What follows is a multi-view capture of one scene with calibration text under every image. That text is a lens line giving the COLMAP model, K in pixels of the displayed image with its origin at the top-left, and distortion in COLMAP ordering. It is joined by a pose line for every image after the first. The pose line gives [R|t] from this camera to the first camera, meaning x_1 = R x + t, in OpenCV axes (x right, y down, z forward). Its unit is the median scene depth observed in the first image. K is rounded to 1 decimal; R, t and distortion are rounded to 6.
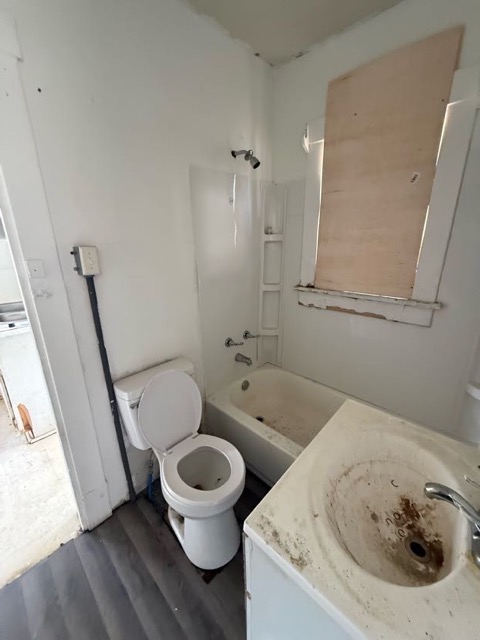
lens RADIAL K [[253.2, 0, 242.0], [0, 253.2, 321.0], [0, 0, 1]] dist [-0.001293, 0.000260]
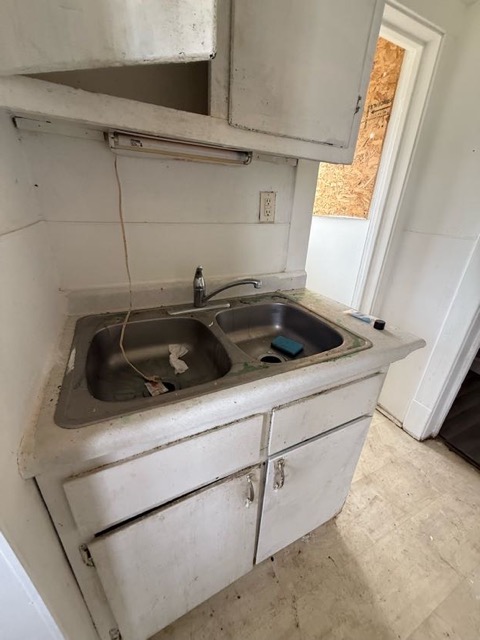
lens RADIAL K [[253.2, 0, 241.4], [0, 253.2, 319.0], [0, 0, 1]] dist [-0.001293, 0.000260]
pose [[0.370778, -0.359642, 0.856260, -1.648541], [0.228615, 0.928951, 0.291178, -0.243741], [-0.900144, 0.087792, 0.426654, 1.154660]]
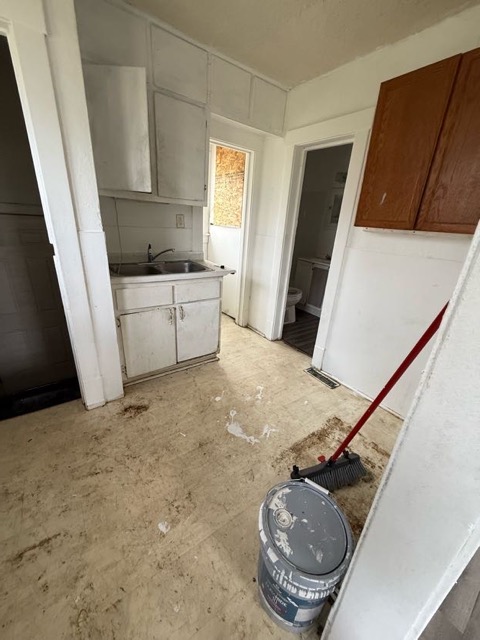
lens RADIAL K [[253.2, 0, 241.9], [0, 253.2, 318.8], [0, 0, 1]] dist [-0.001293, 0.000260]
pose [[0.197602, -0.340657, 0.919188, -2.553462], [0.217624, 0.929523, 0.297703, -0.123875], [-0.955821, 0.141211, 0.257811, 0.640744]]
